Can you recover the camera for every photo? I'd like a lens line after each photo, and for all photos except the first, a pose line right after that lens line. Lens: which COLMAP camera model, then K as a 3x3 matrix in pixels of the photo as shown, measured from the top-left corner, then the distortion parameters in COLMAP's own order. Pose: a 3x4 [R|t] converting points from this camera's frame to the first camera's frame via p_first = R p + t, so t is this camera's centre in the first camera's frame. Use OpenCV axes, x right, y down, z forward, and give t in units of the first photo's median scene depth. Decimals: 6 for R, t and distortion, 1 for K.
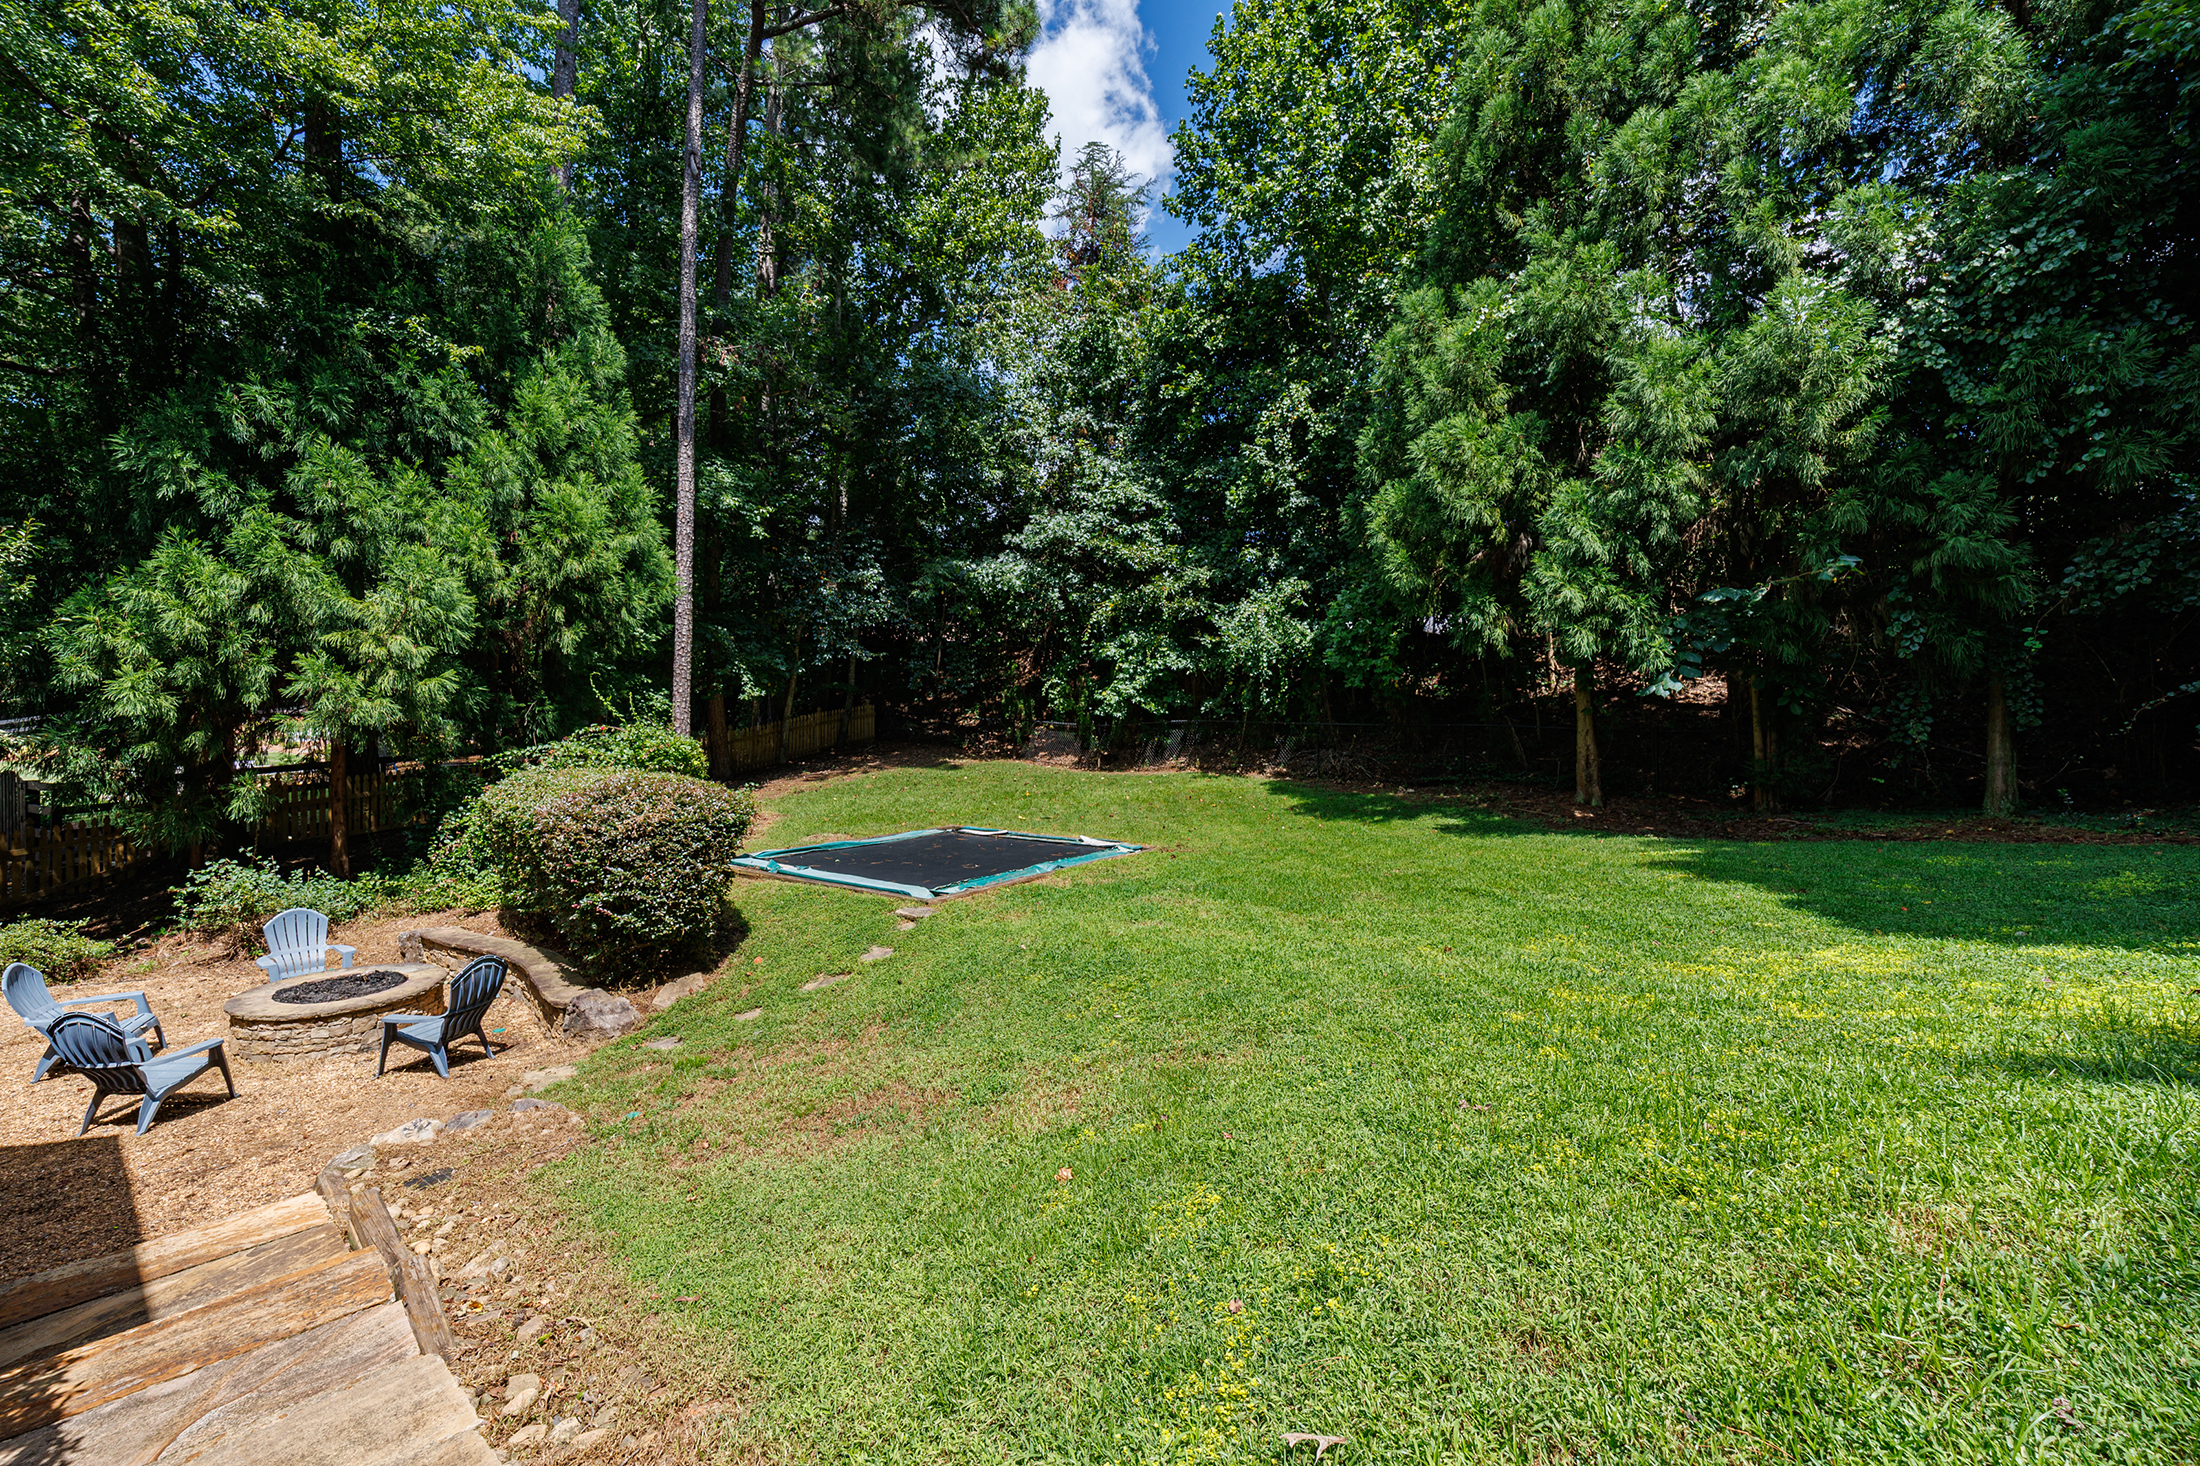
lens RADIAL K [[873.1, 0, 1089.5], [0, 873.1, 728.3], [0, 0, 1]] dist [-0.005086, 0.002004]
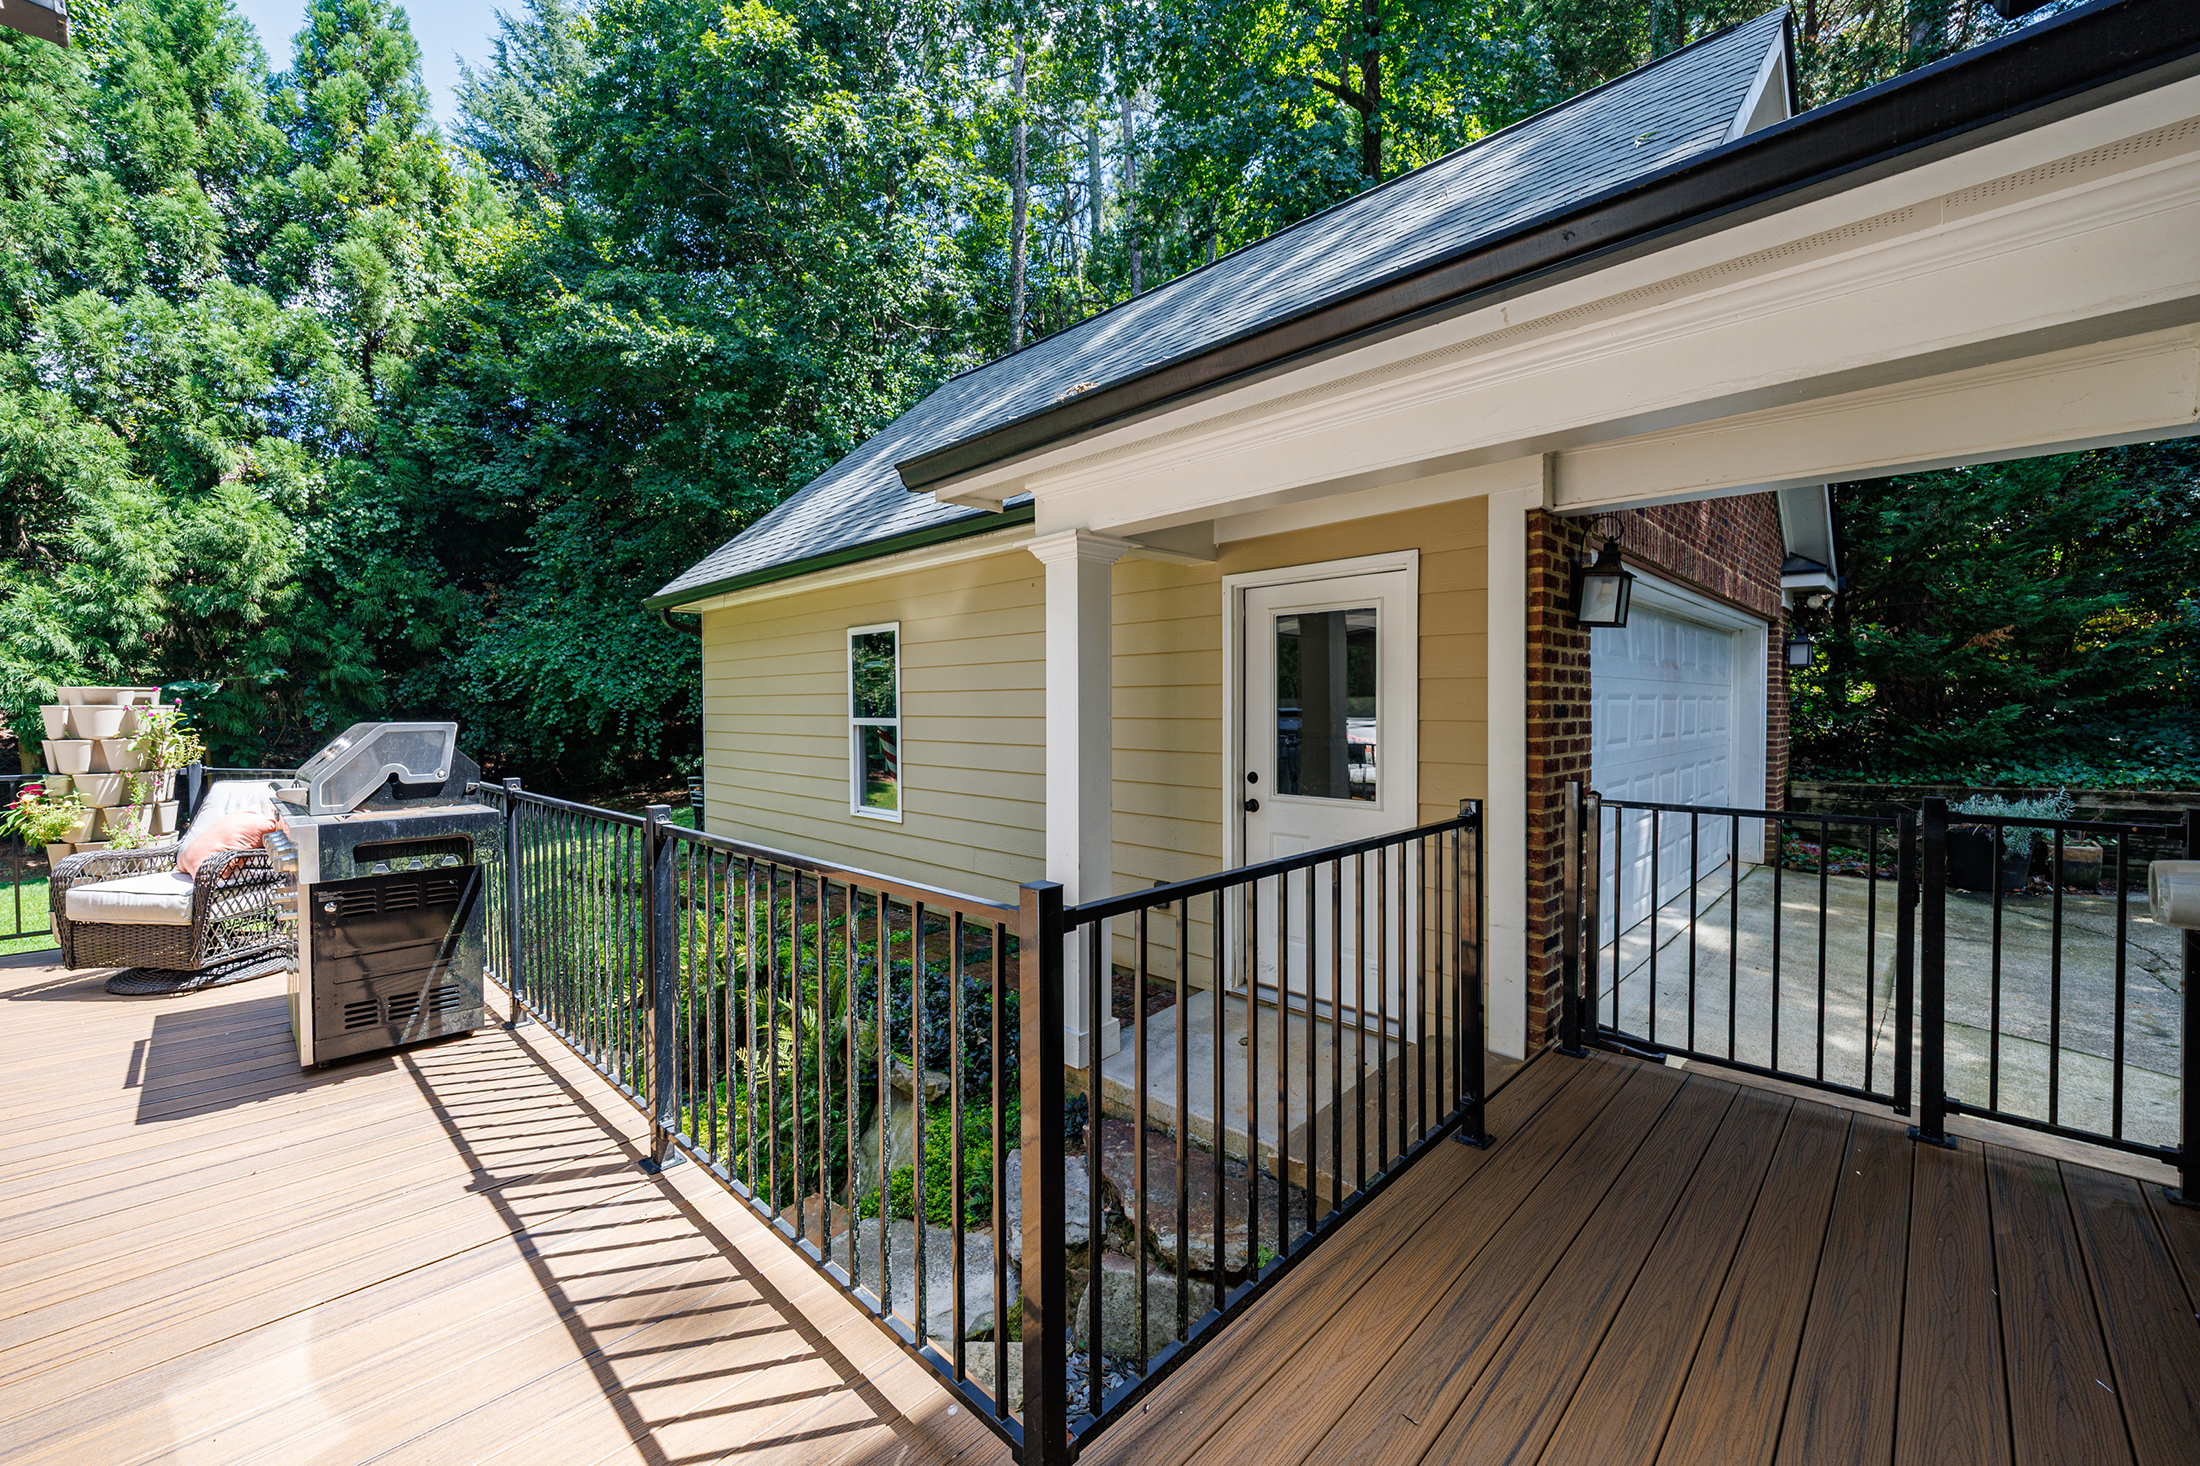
lens RADIAL K [[873.1, 0, 1097.7], [0, 873.1, 724.9], [0, 0, 1]] dist [-0.005086, 0.002004]
pose [[0.087294, -0.023531, 0.995905, -0.506981], [0.019773, 0.999565, 0.021884, -0.092849], [-0.995986, 0.017781, 0.087722, -0.543846]]
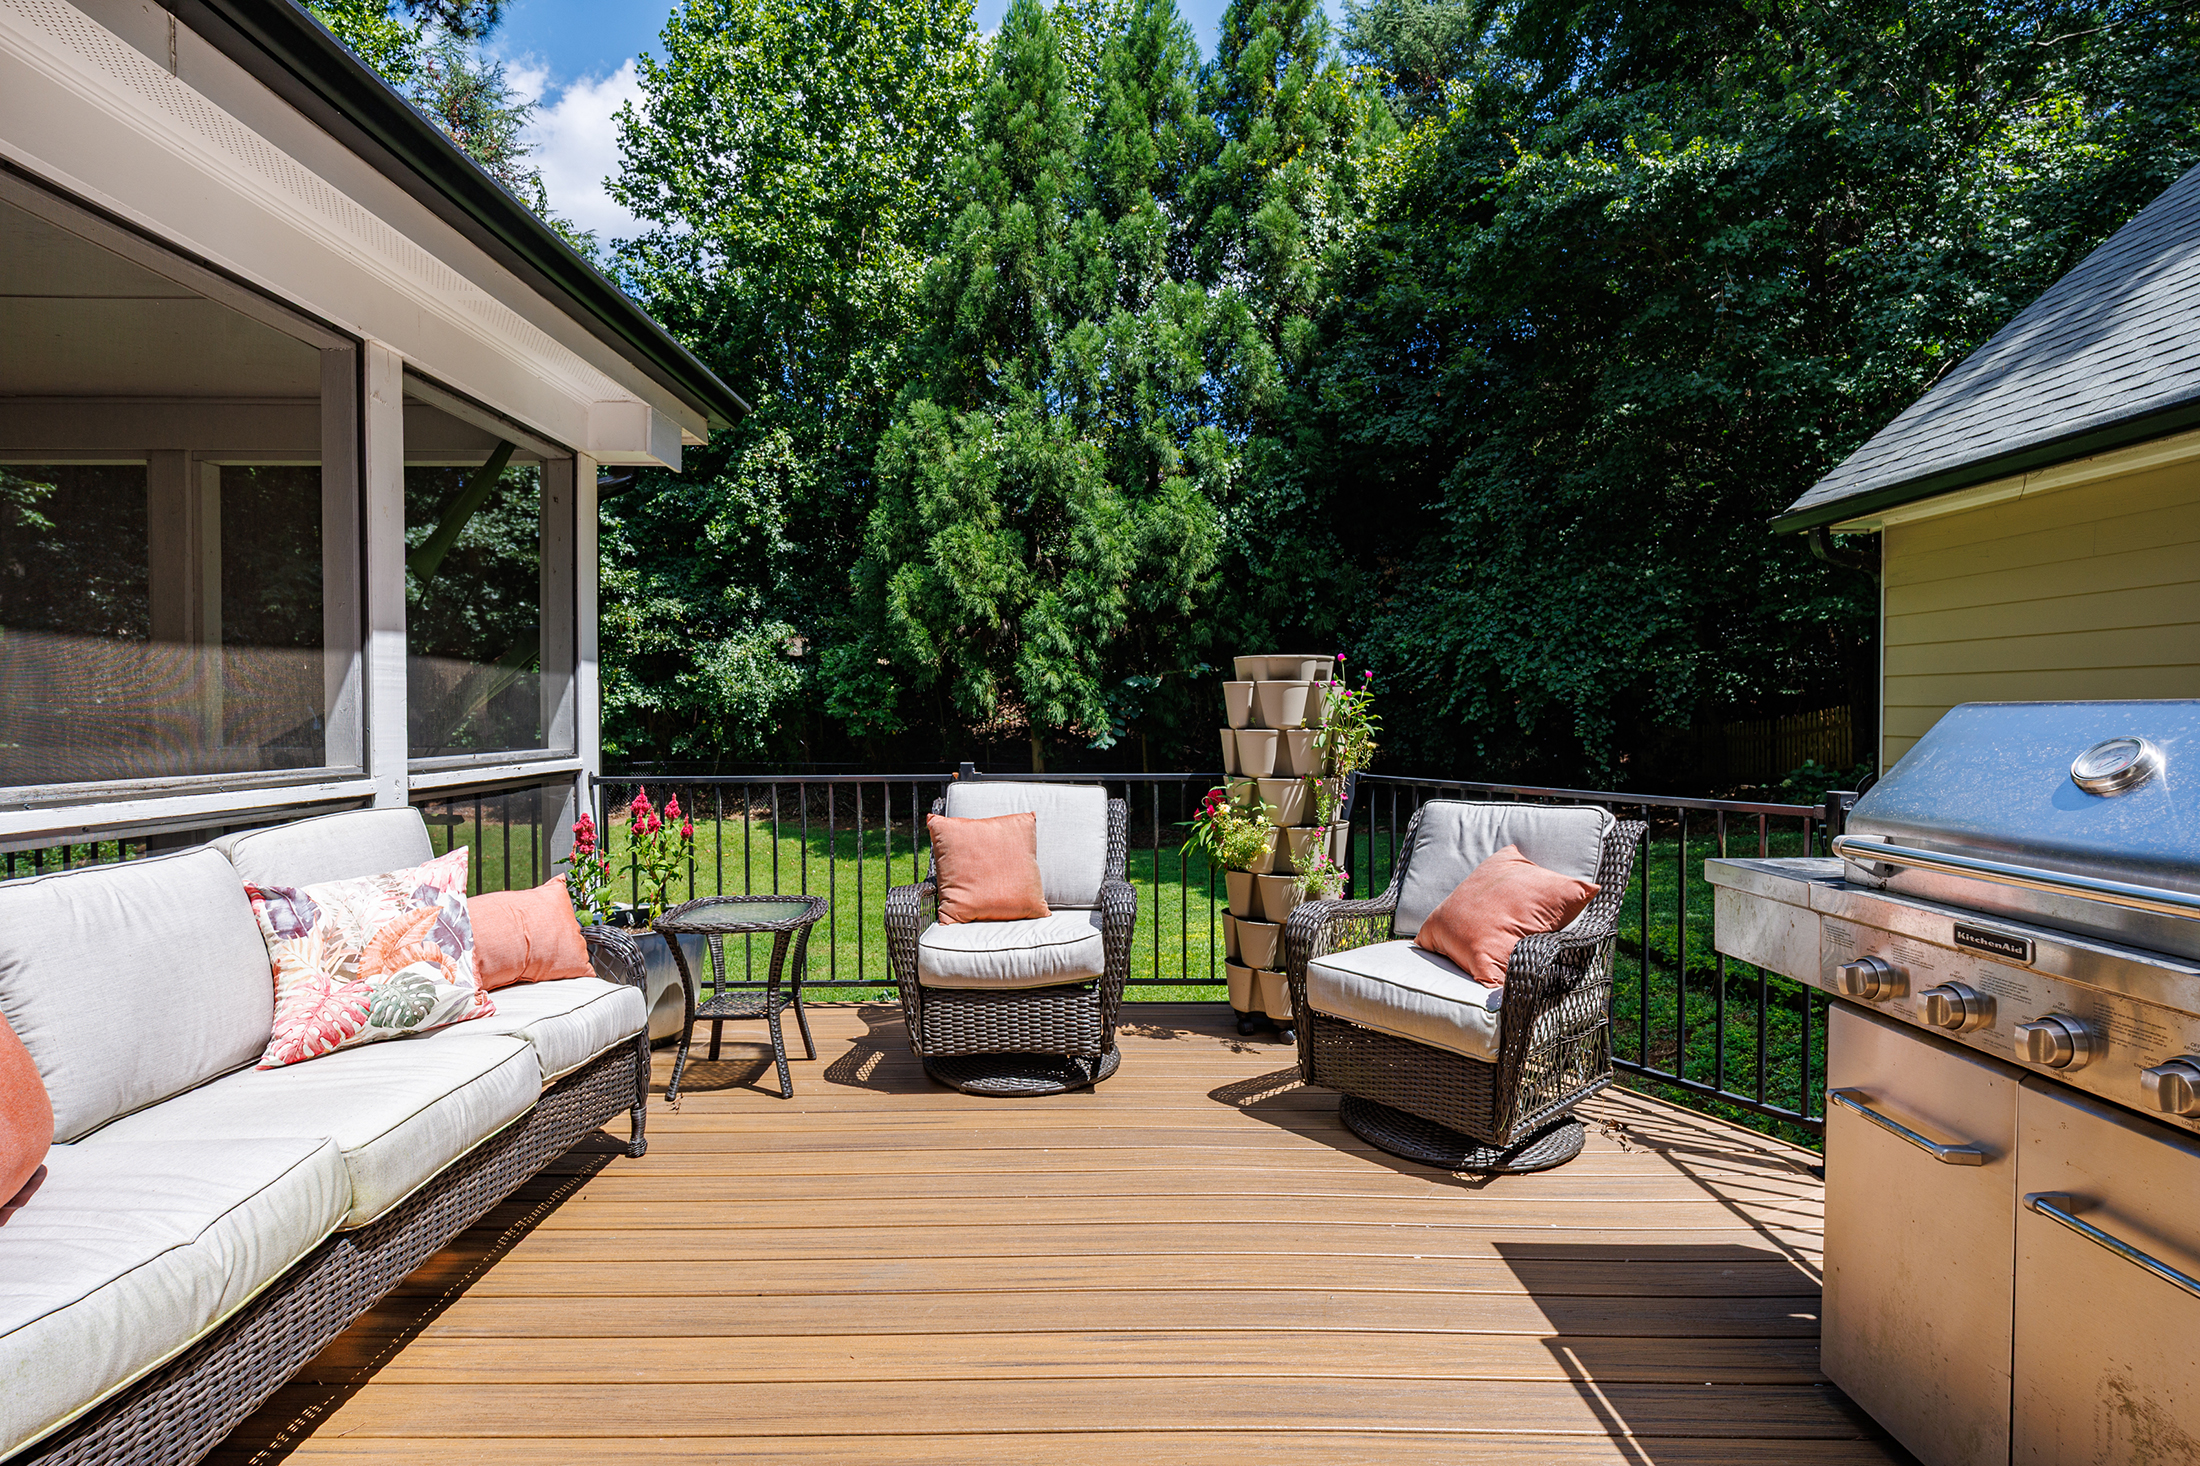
lens RADIAL K [[1084.6, 0, 1104.9], [0, 1084.6, 724.3], [0, 0, 1]] dist [0.001852, -0.000824]
pose [[0.774505, -0.013405, 0.632426, -0.436609], [0.011561, 0.999908, 0.007036, -0.091707], [-0.632462, 0.001862, 0.774589, -0.344622]]
